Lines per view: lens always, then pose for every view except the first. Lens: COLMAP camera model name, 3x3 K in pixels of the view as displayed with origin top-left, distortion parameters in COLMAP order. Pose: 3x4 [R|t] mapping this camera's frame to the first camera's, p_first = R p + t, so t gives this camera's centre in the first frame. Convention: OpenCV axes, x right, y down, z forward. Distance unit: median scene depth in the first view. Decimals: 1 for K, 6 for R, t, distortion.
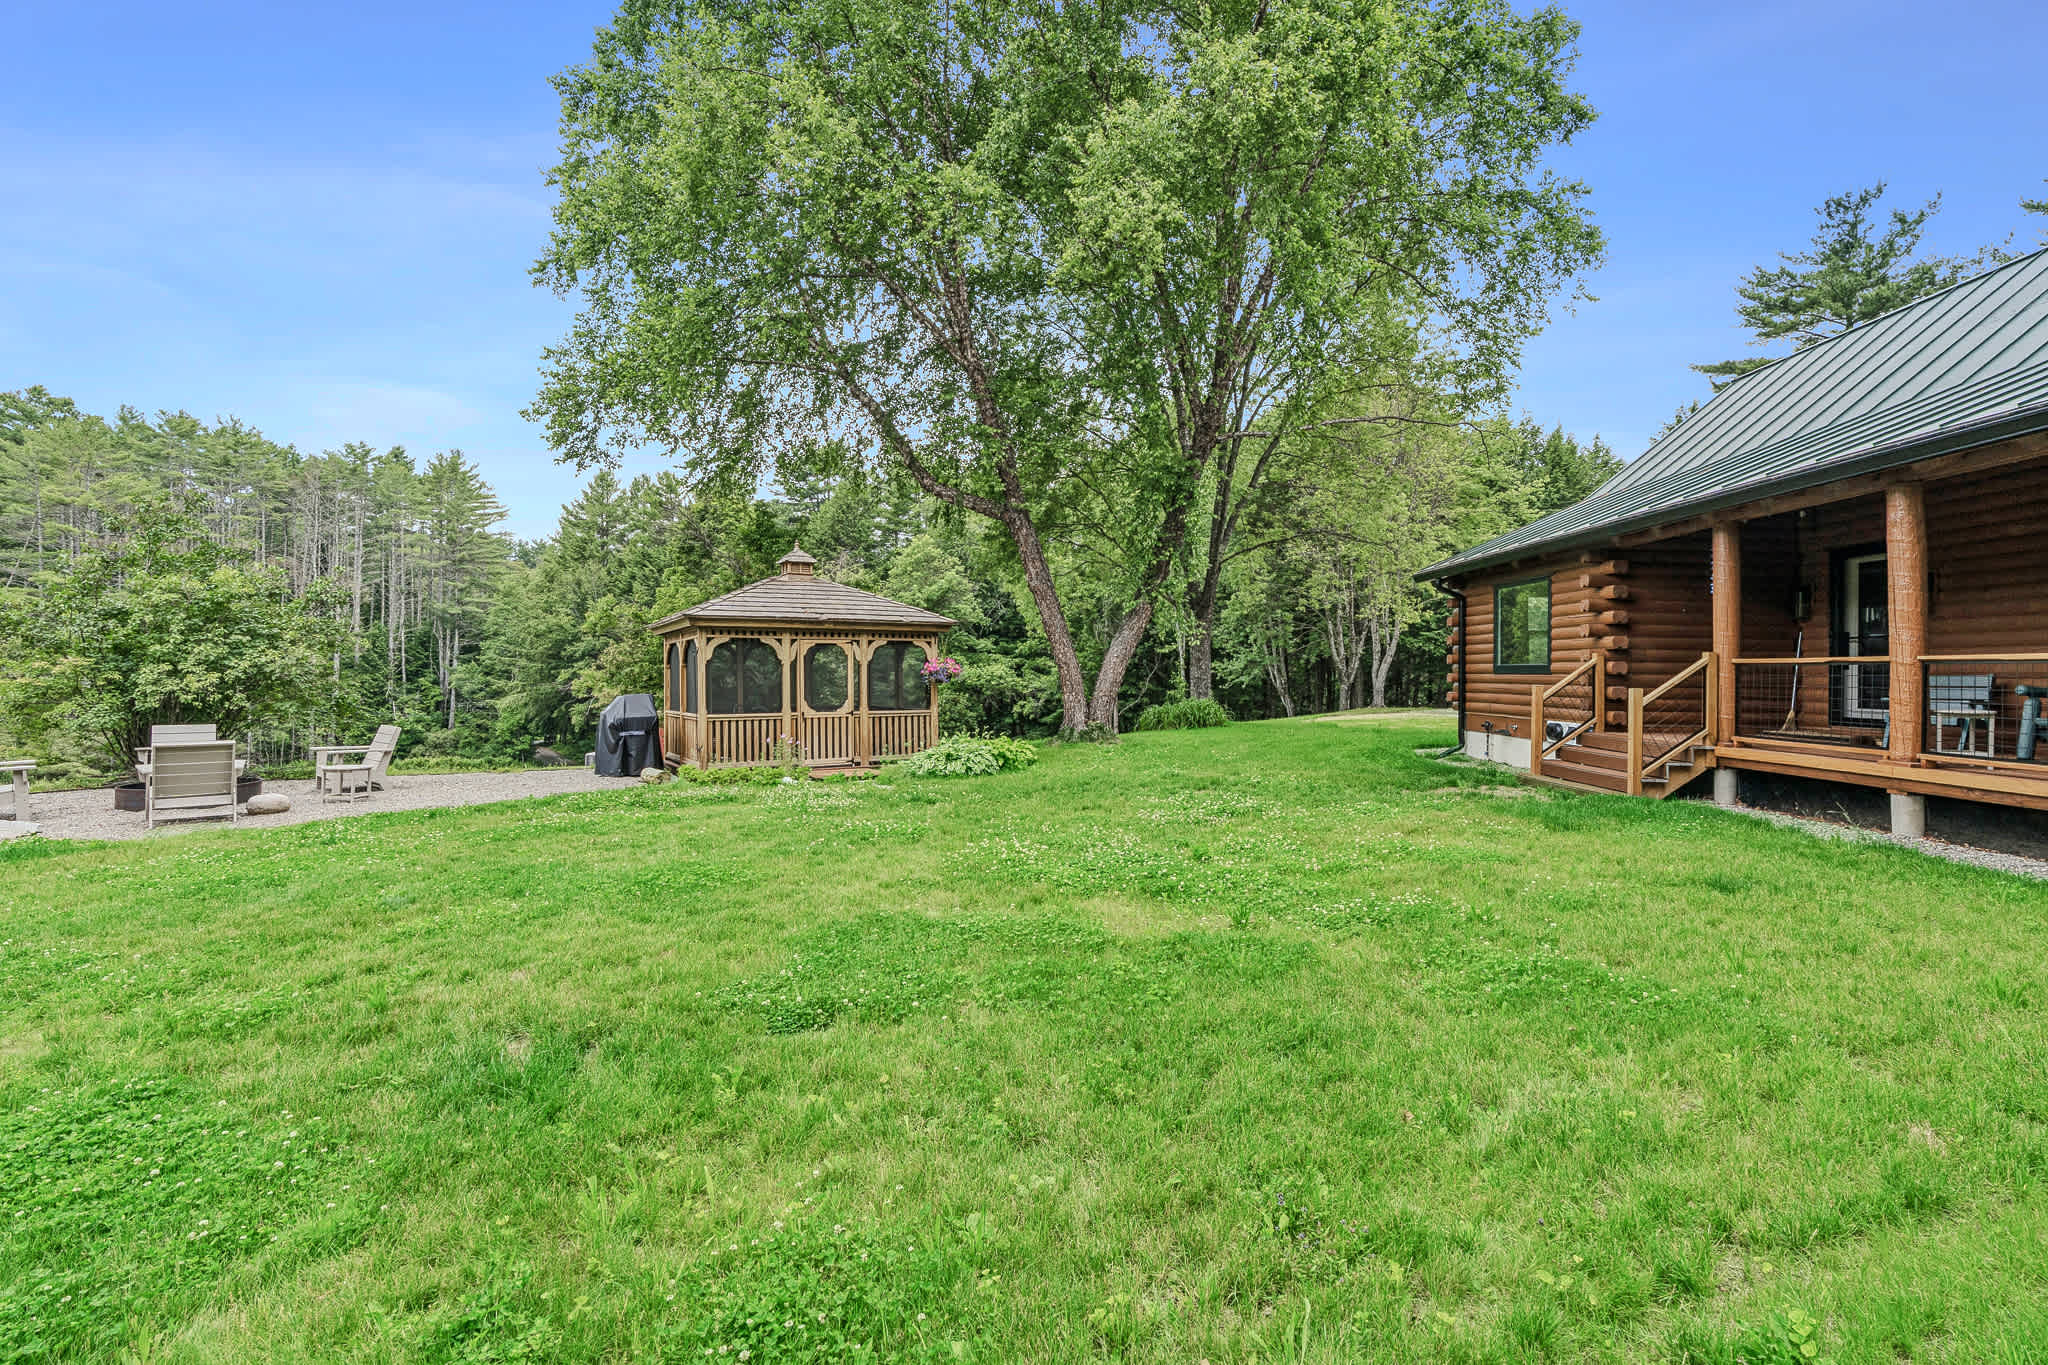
lens RADIAL K [[962.1, 0, 1039.7], [0, 962.1, 673.1], [0, 0, 1]] dist [0.015132, 0.000228]
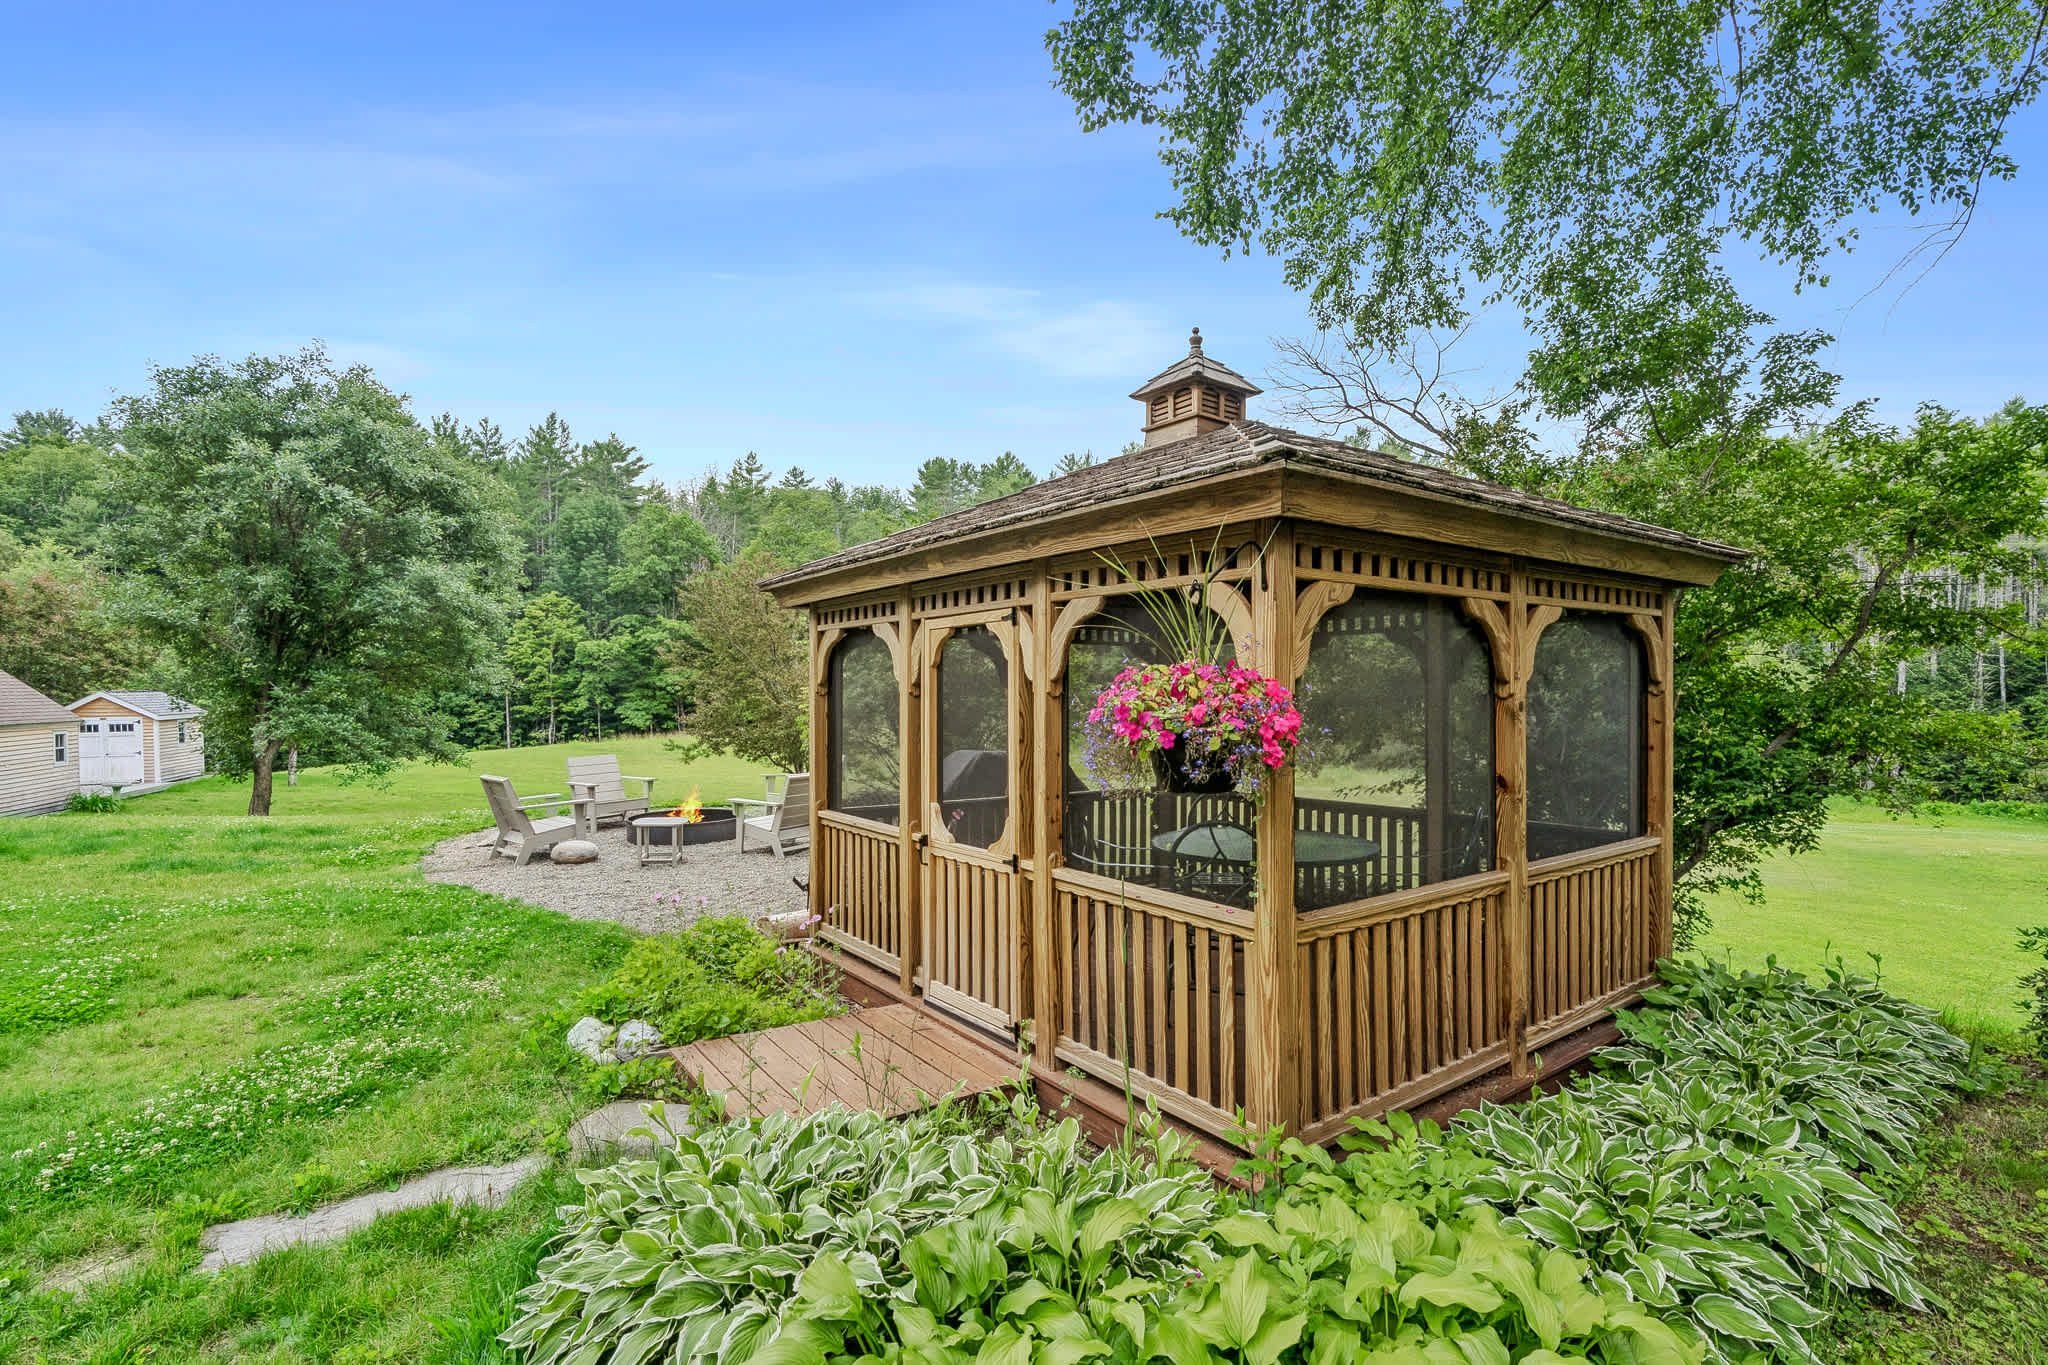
lens RADIAL K [[955.0, 0, 1036.2], [0, 955.0, 698.1], [0, 0, 1]] dist [-0.000232, 0.000334]
pose [[0.114036, 0.008479, -0.993440, 0.014389], [0.001956, 0.999960, 0.008759, -0.001615], [0.993475, -0.002942, 0.114015, 0.161737]]
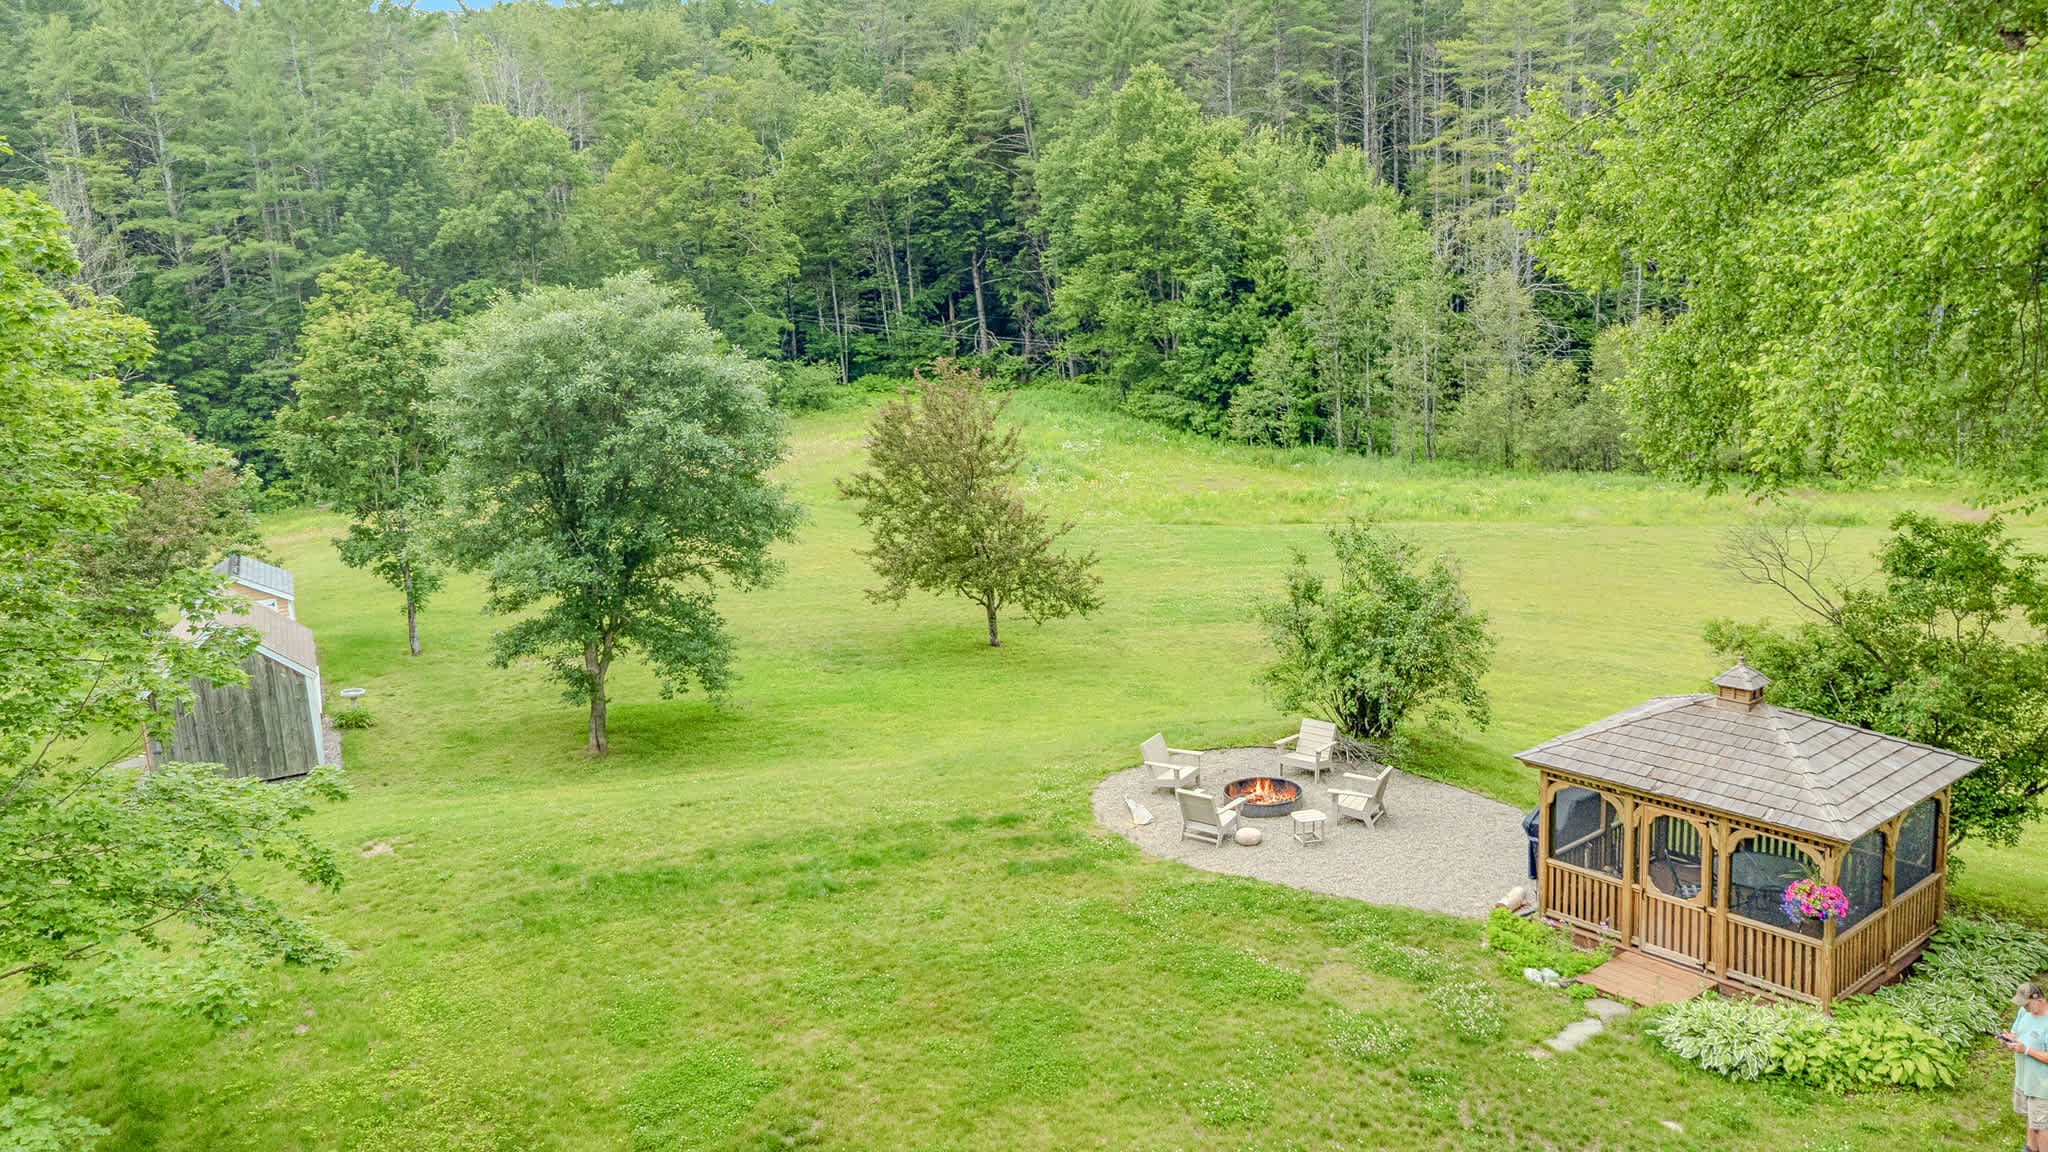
lens RADIAL K [[1557.4, 0, 997.1], [0, 1557.4, 571.5], [0, 0, 1]] dist [0.051860, 0.003659]
pose [[0.155763, 0.196872, -0.967977, 0.151990], [0.056805, 0.976531, 0.207753, -0.088379], [0.986160, -0.087346, 0.140924, 0.044361]]
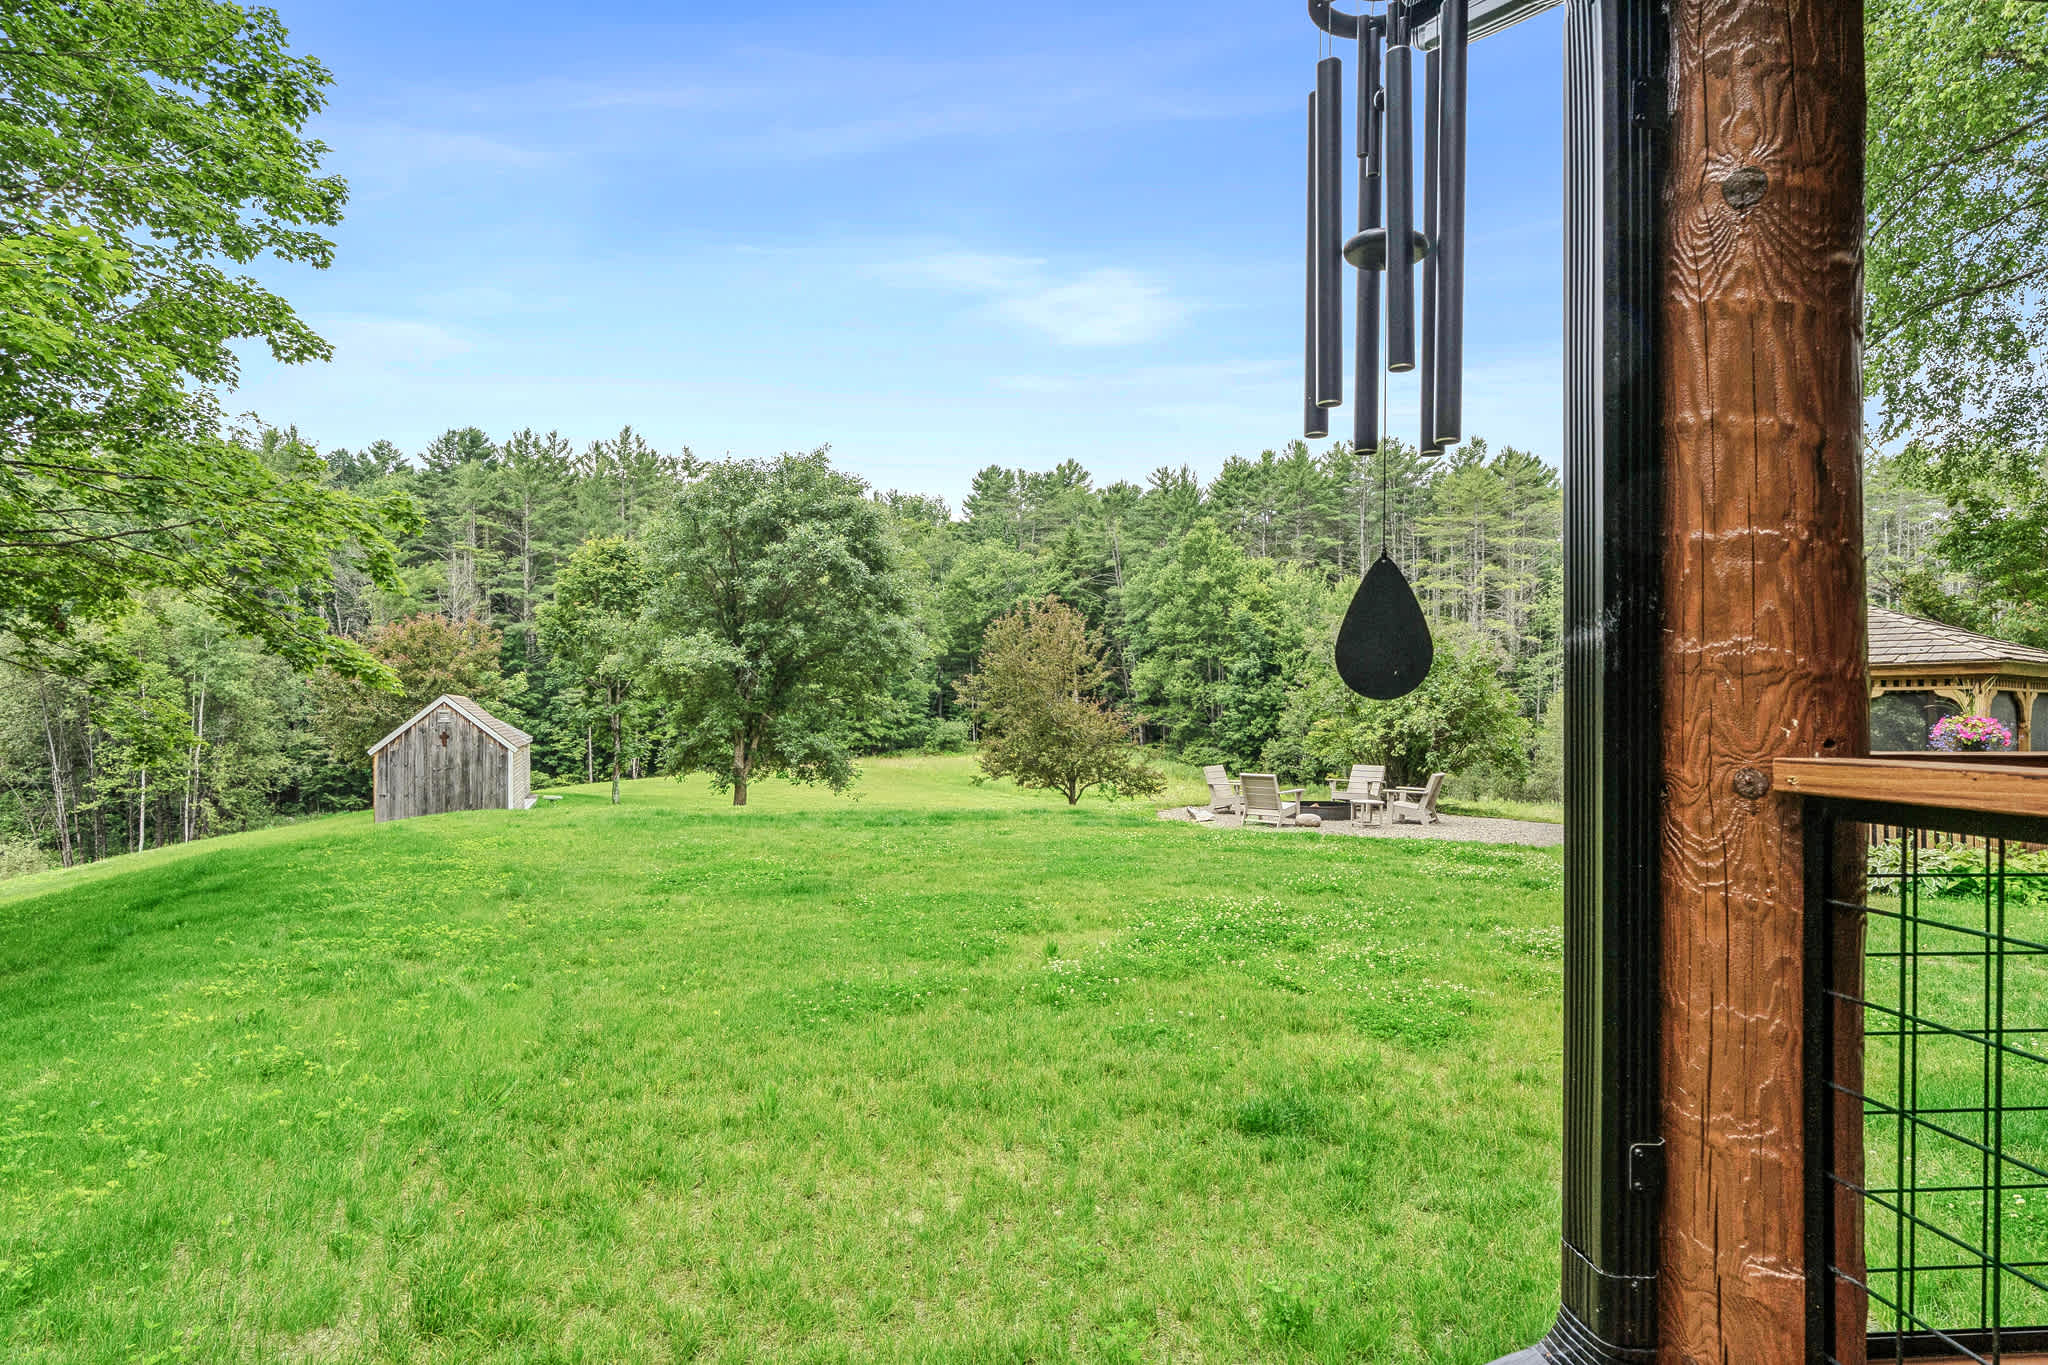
lens RADIAL K [[1102.9, 0, 1011.5], [0, 1102.9, 713.1], [0, 0, 1]] dist [-0.000897, 0.000829]
pose [[0.085320, -0.004885, -0.996342, 0.098799], [-0.002917, 0.999982, -0.005152, -0.001941], [0.996349, 0.003346, 0.085304, 0.051180]]
